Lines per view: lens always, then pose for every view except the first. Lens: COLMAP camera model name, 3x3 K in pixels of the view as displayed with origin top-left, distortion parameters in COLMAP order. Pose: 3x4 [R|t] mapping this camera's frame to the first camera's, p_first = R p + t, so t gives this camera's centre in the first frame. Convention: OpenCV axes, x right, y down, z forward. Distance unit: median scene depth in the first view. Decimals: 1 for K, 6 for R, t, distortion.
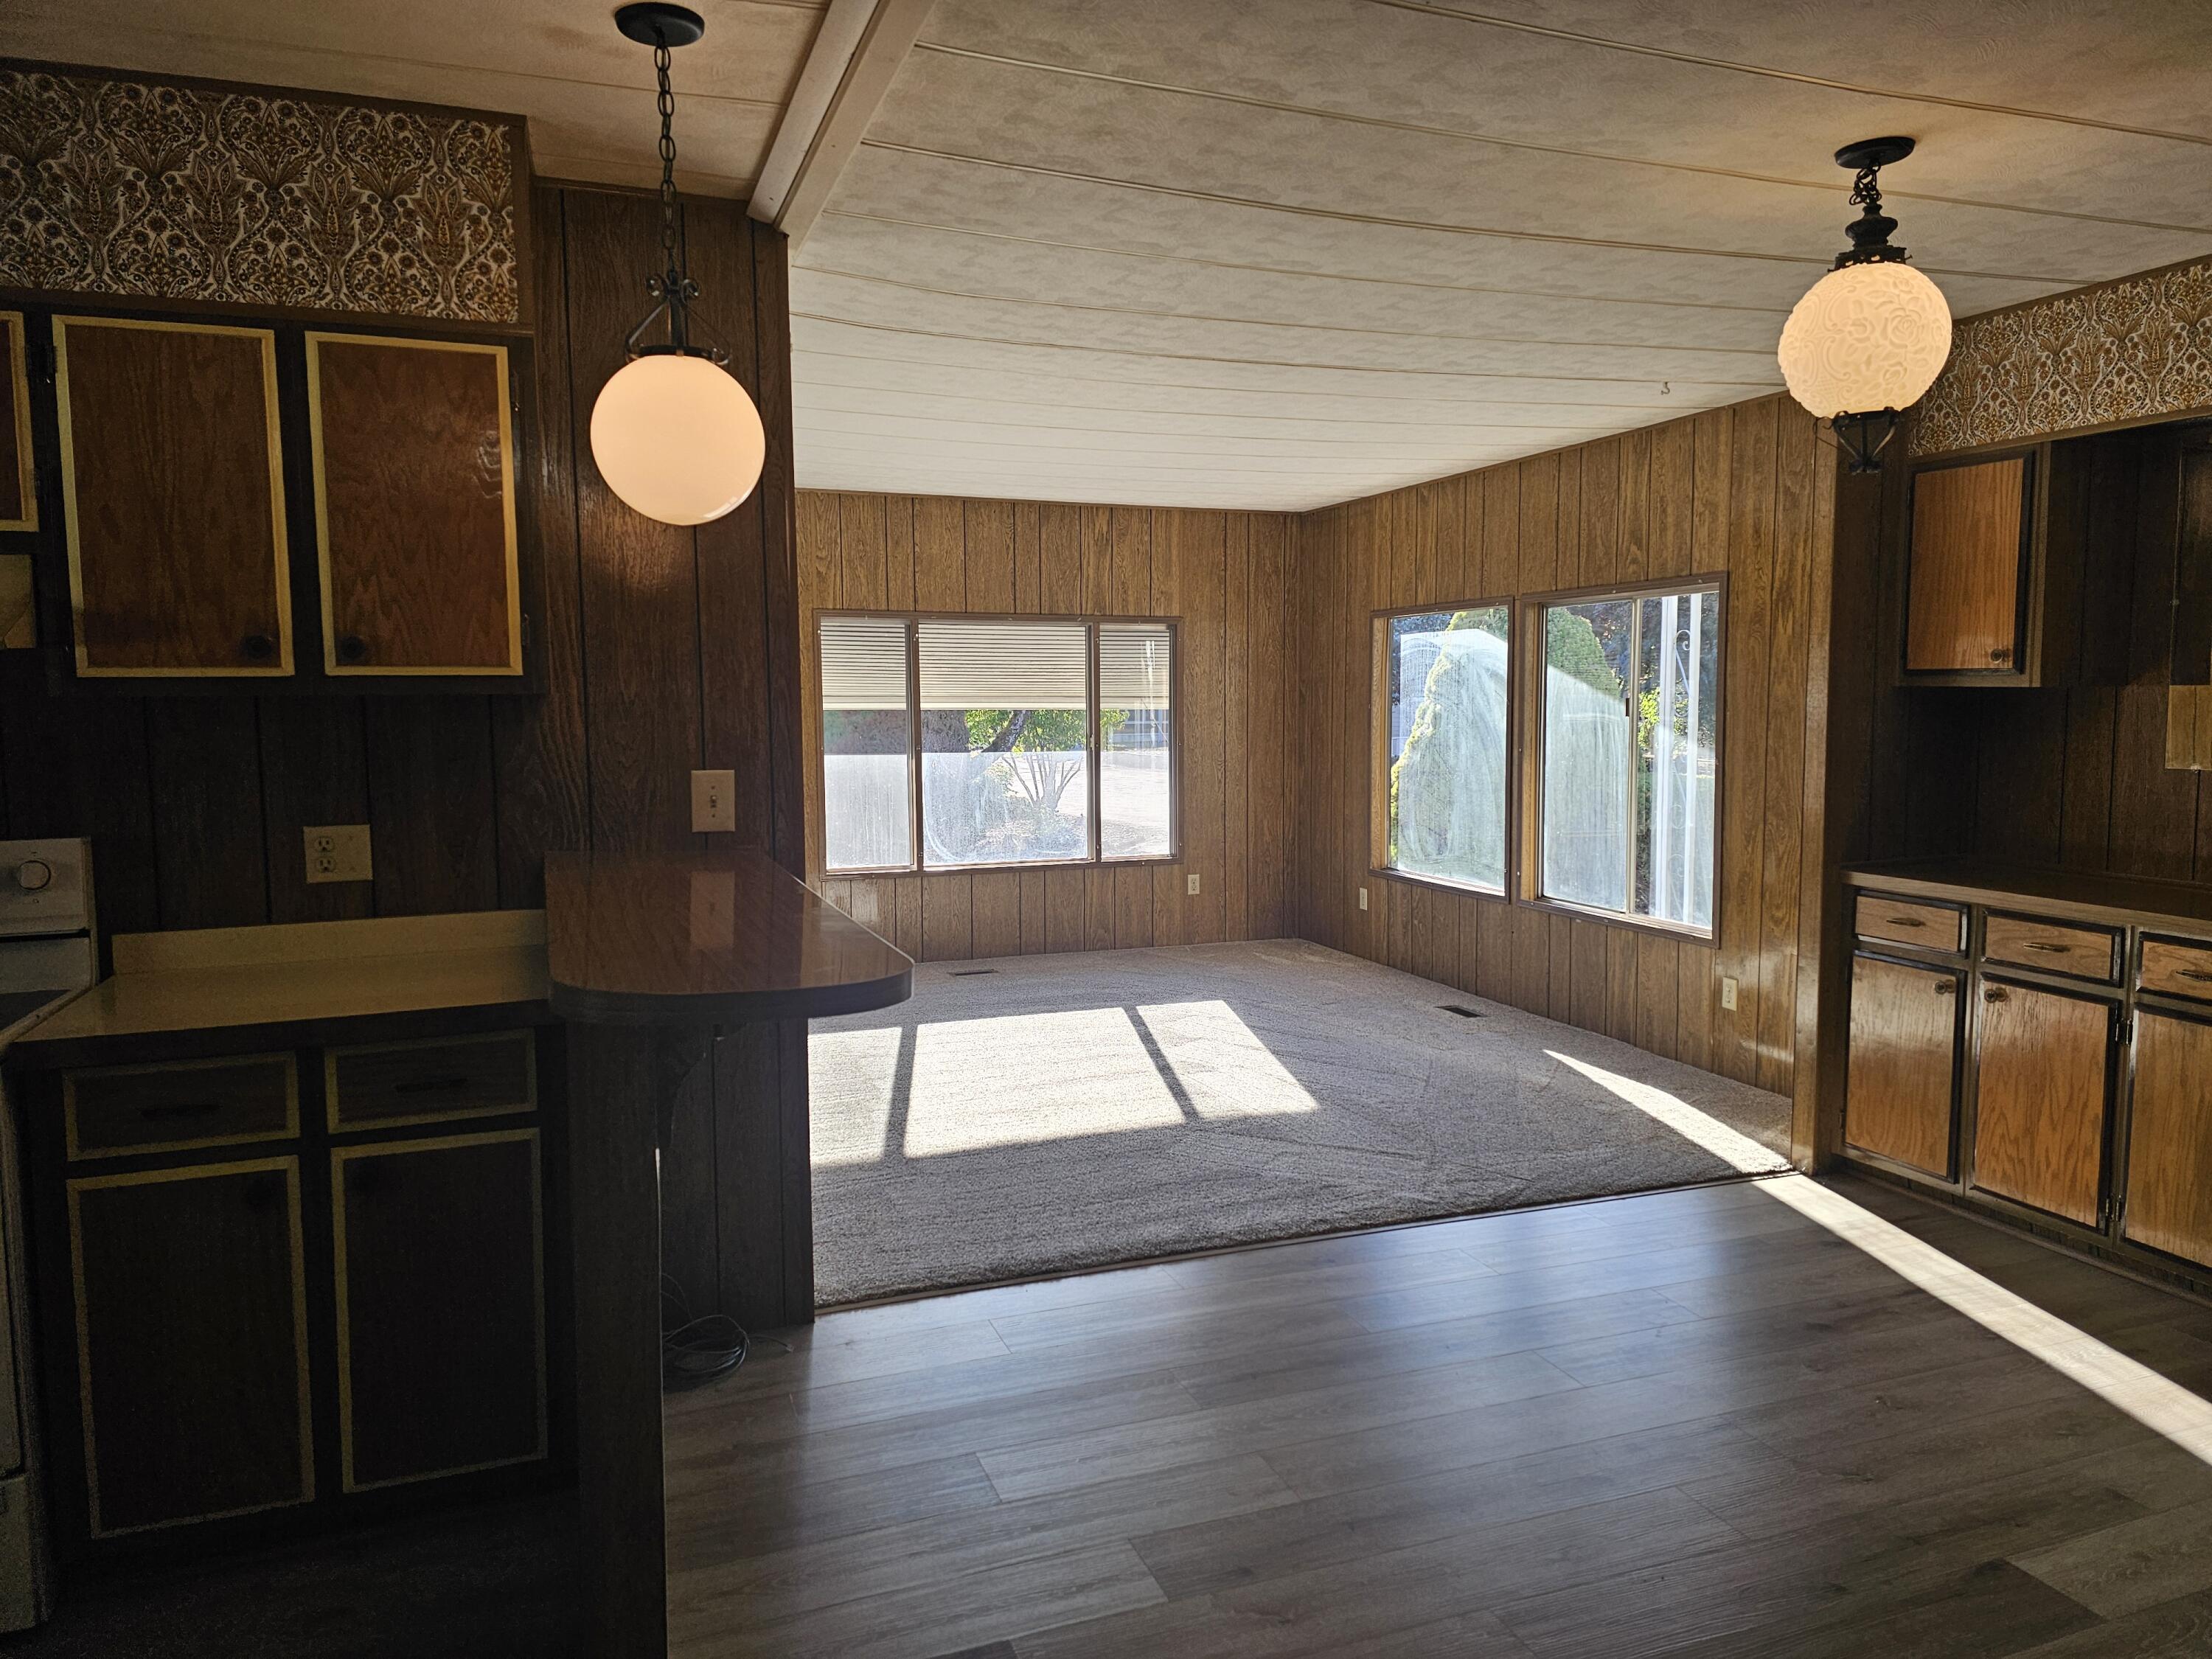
lens RADIAL K [[1484.7, 0, 1104.9], [0, 1484.7, 820.3], [0, 0, 1]] dist [0.095221, -0.104598]
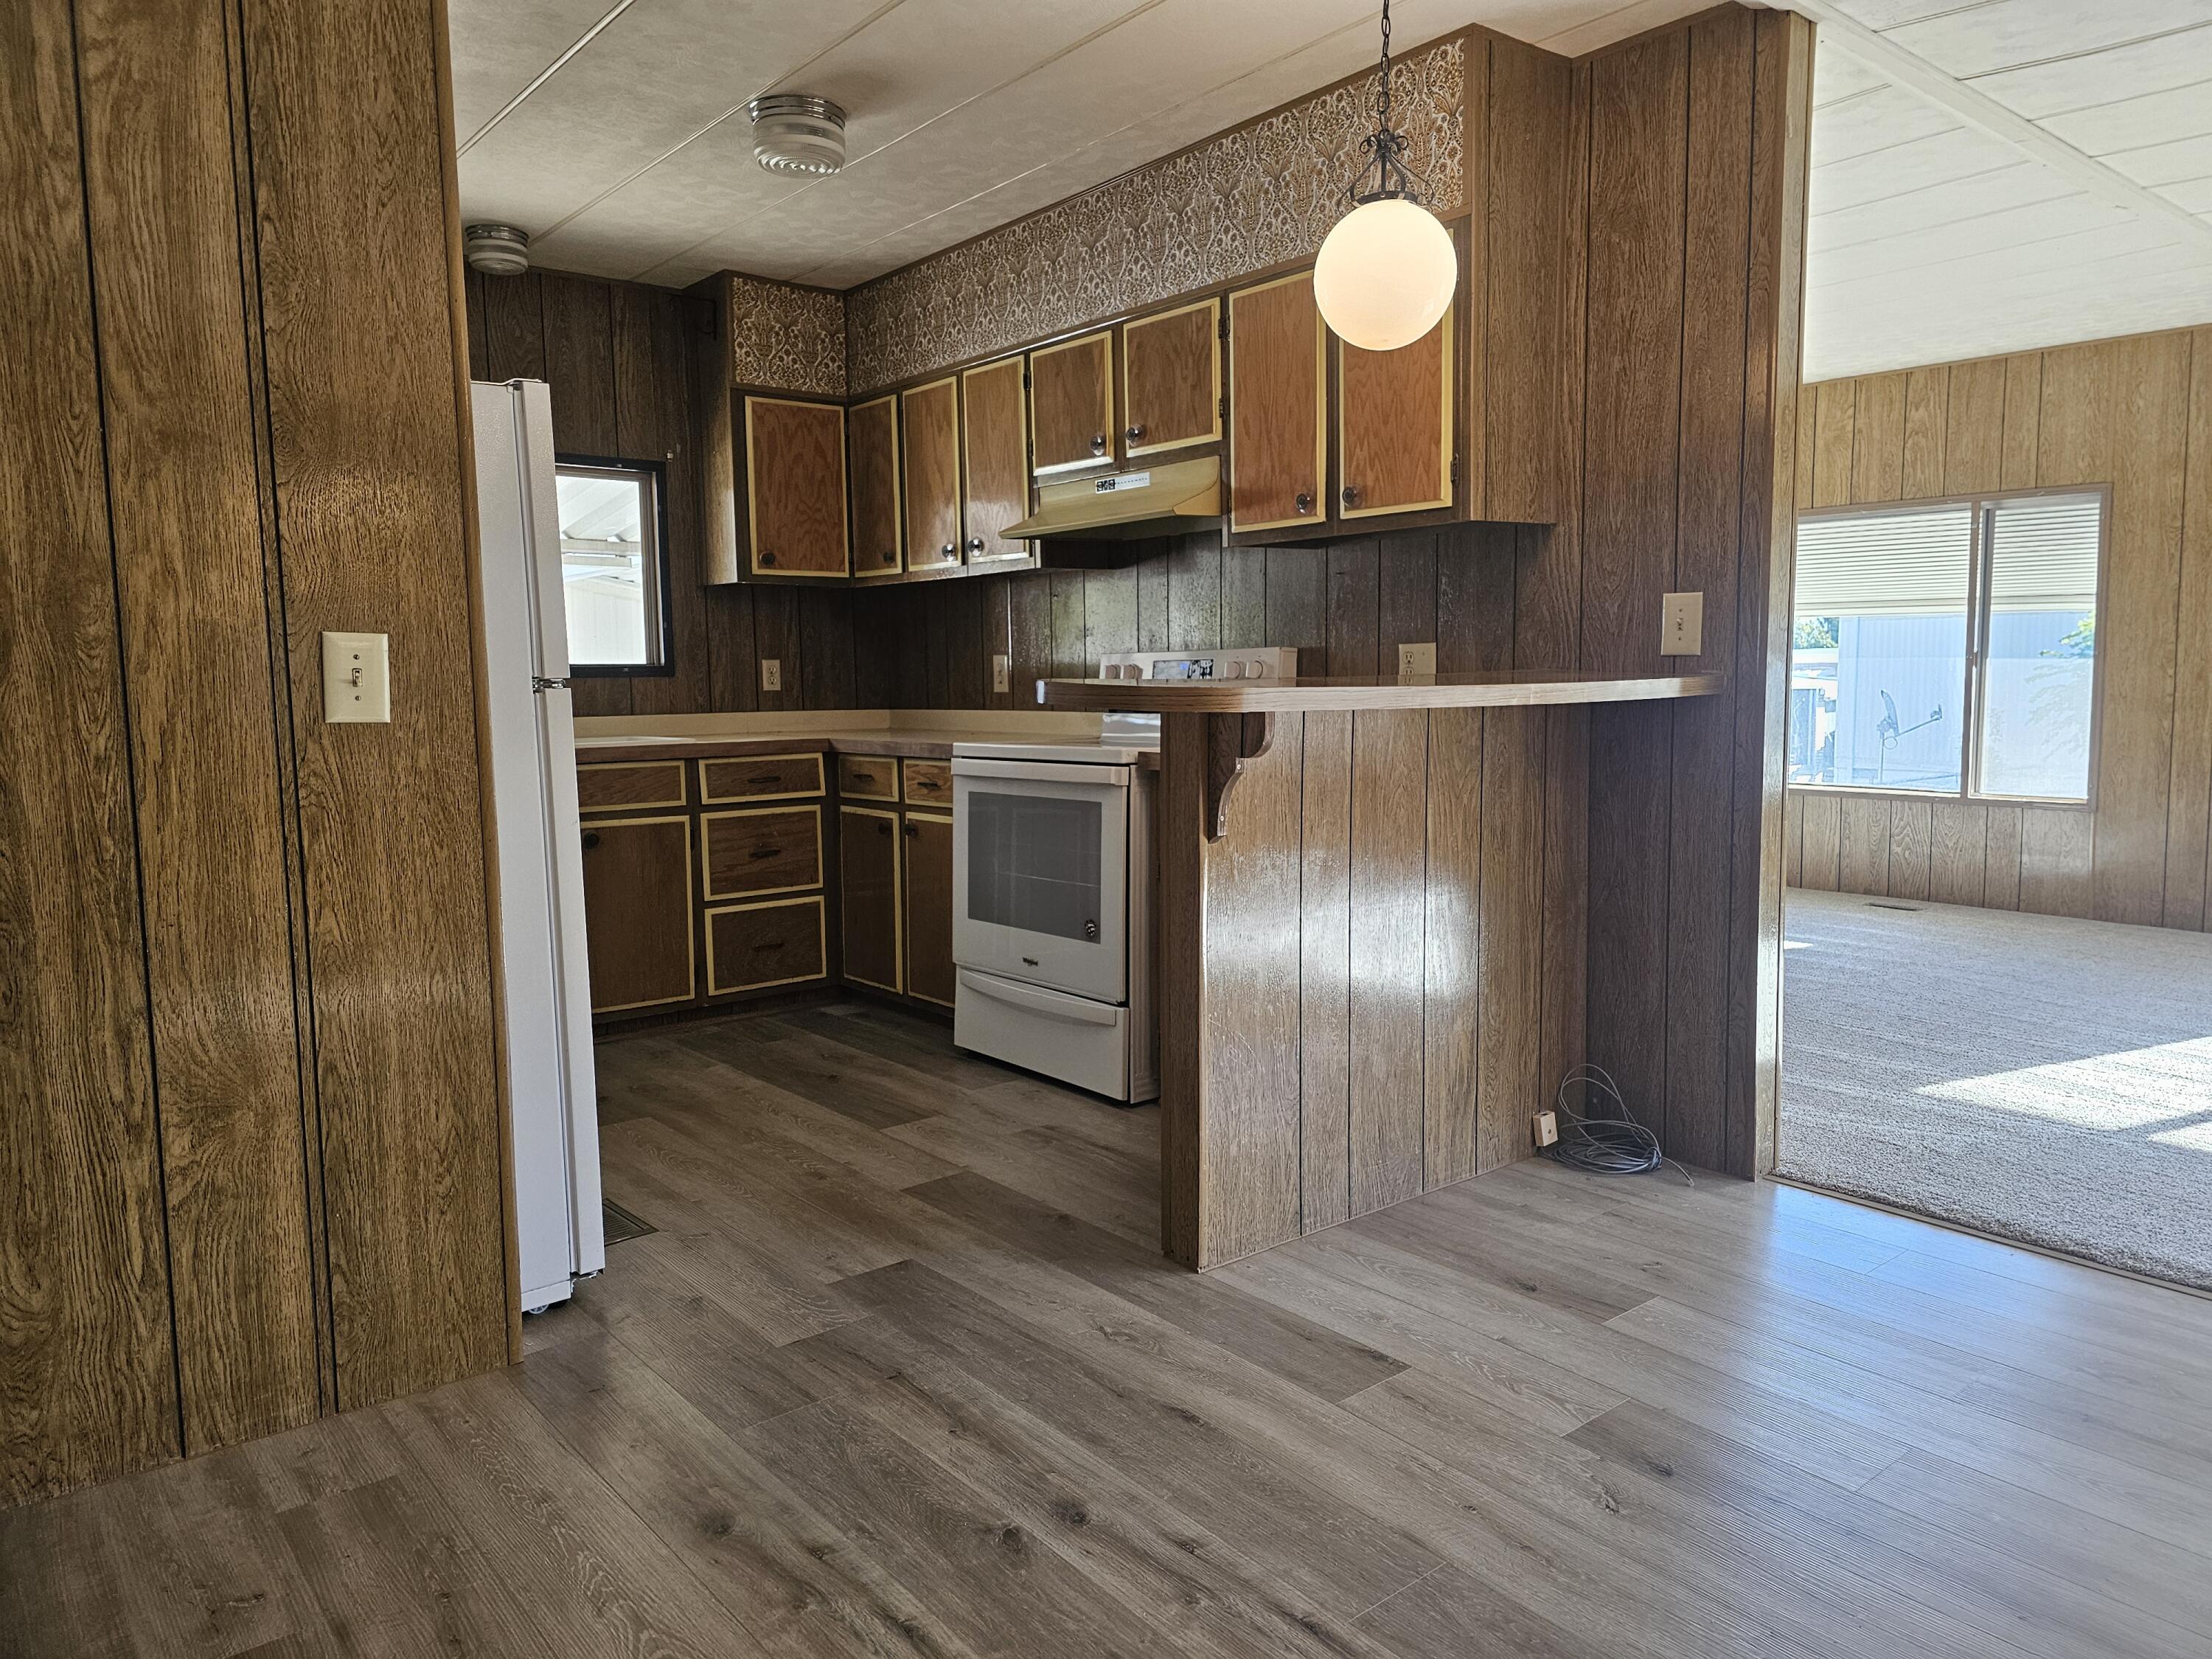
lens RADIAL K [[1484.7, 0, 1104.9], [0, 1484.7, 820.3], [0, 0, 1]] dist [0.095221, -0.104598]
pose [[0.306605, 0.096735, -0.946909, 0.255090], [-0.079399, 0.993954, 0.075833, 0.031449], [0.948520, 0.051933, 0.312432, 0.139669]]
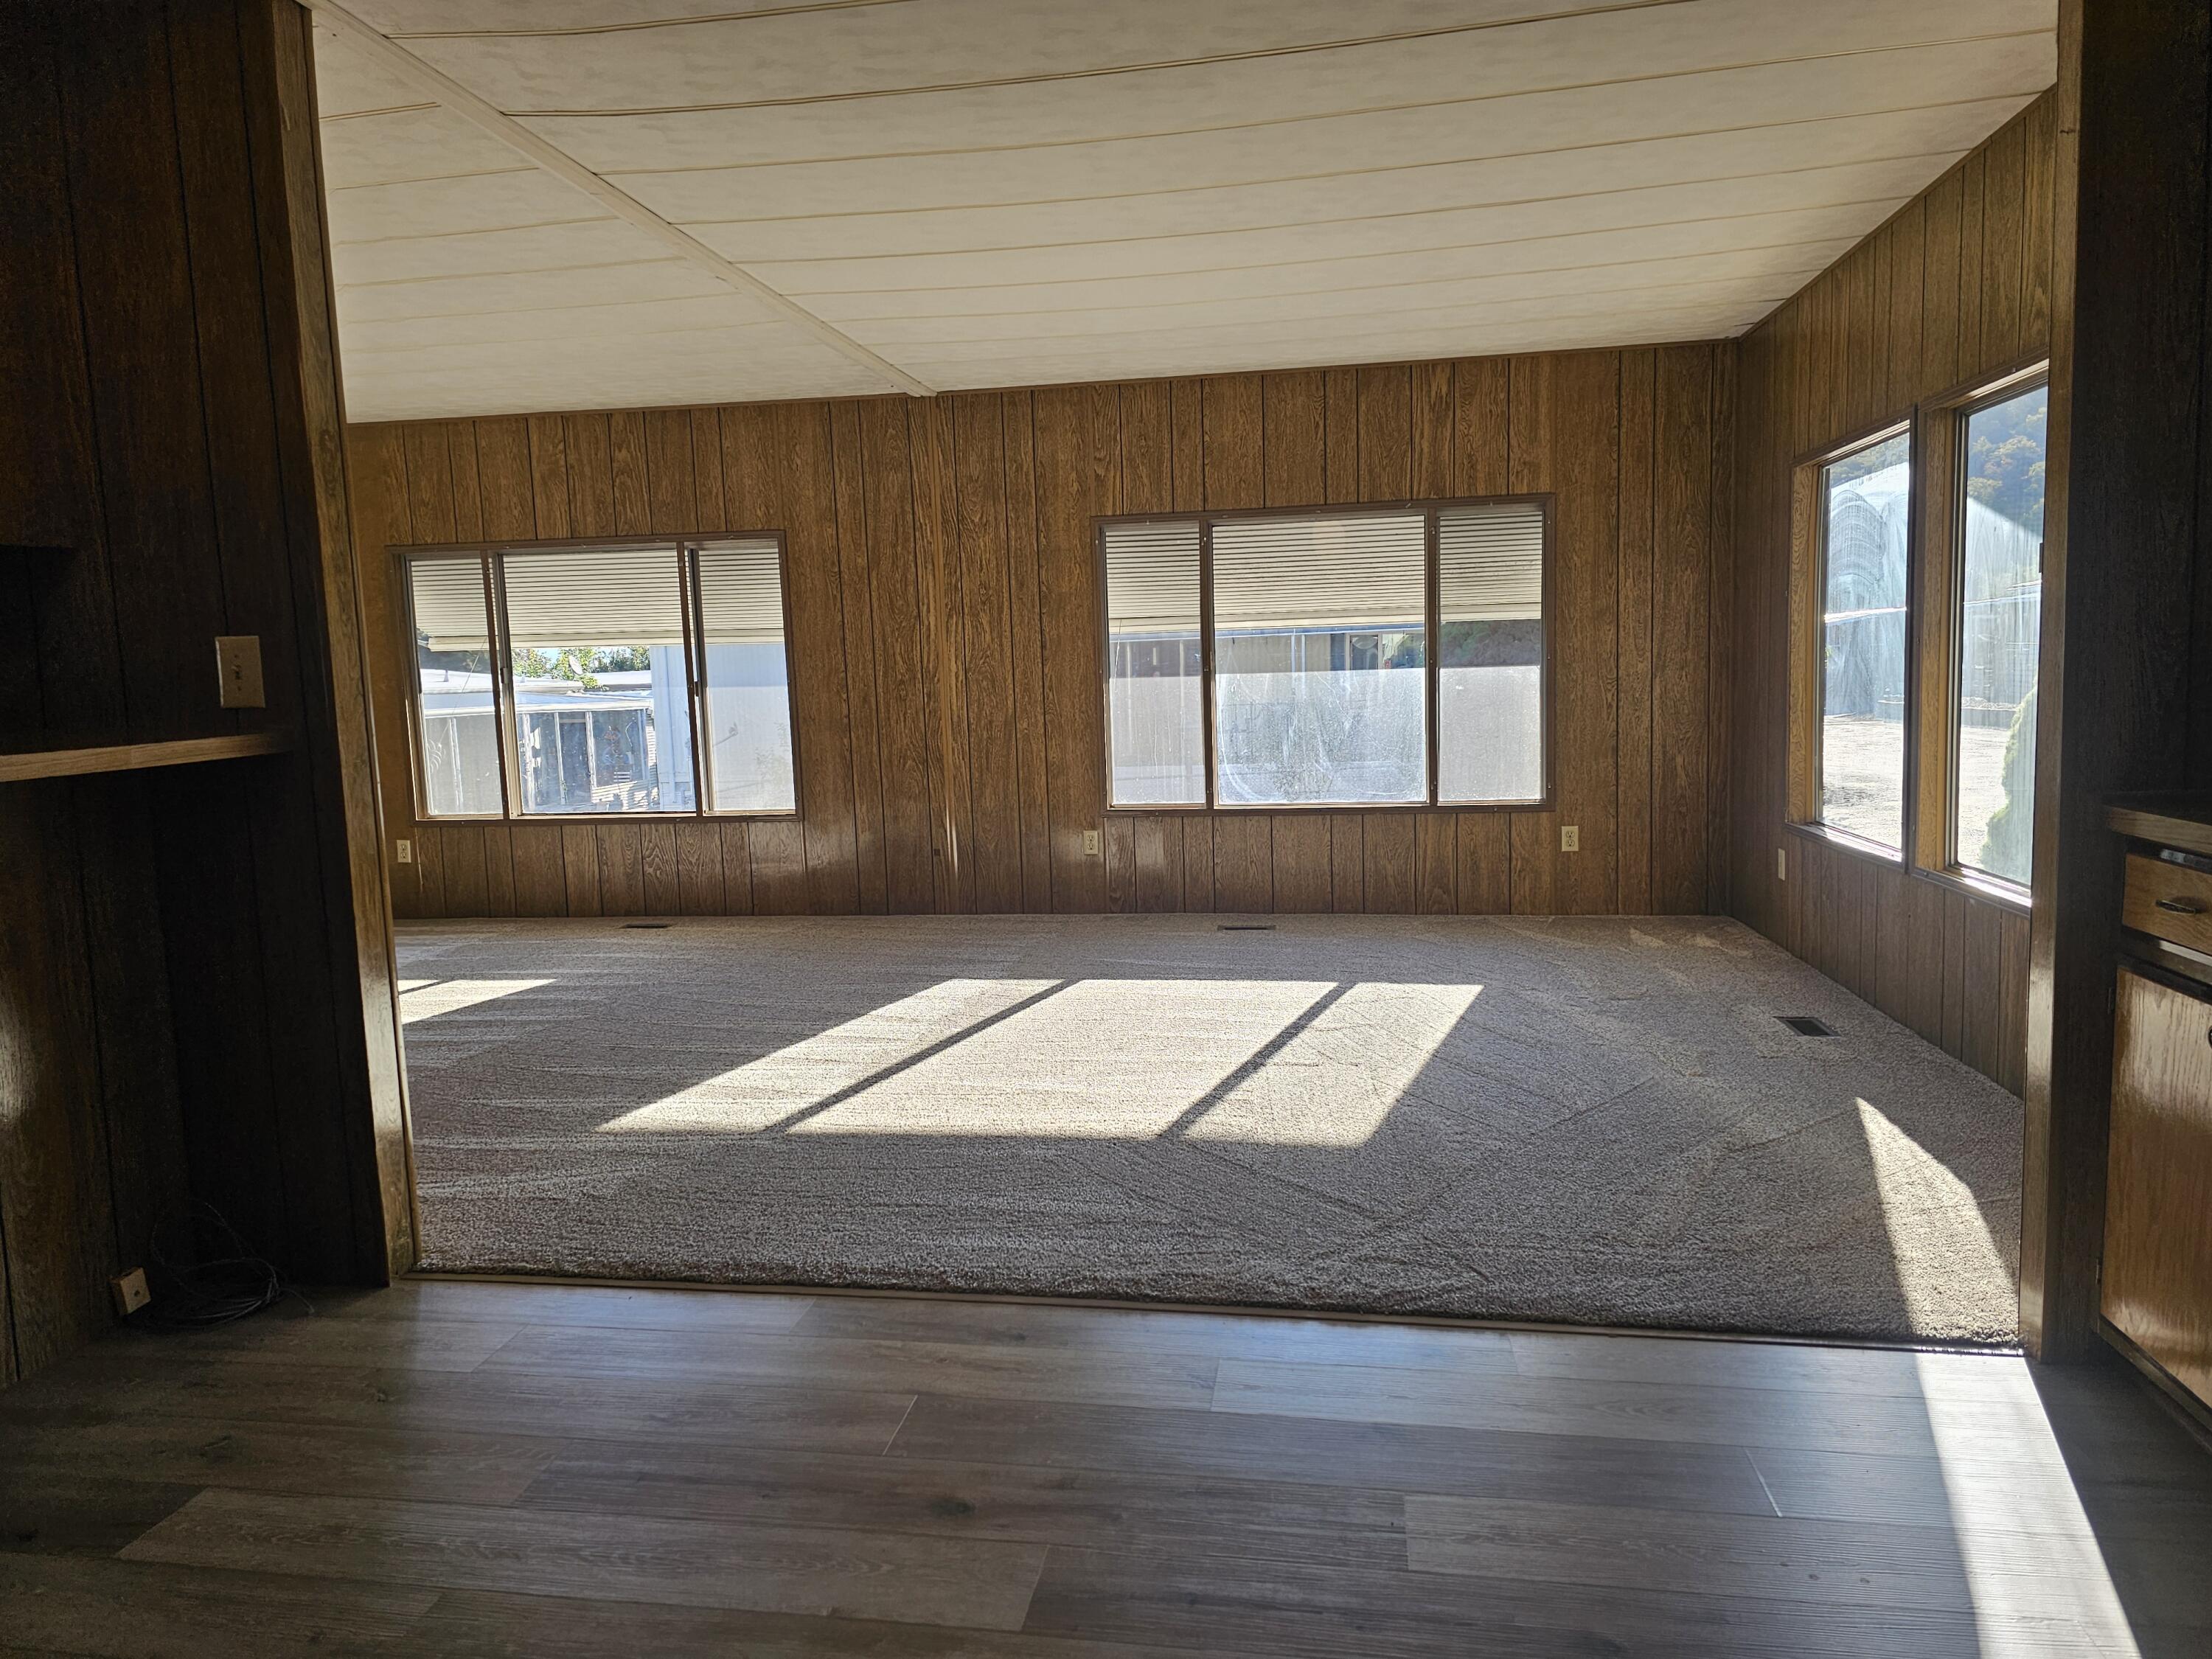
lens RADIAL K [[1484.7, 0, 1104.9], [0, 1484.7, 820.3], [0, 0, 1]] dist [0.095221, -0.104598]
pose [[0.861595, 0.027309, -0.506861, 0.267251], [-0.016364, 0.999527, 0.026037, 0.018521], [0.507332, -0.014139, 0.861635, 0.215032]]
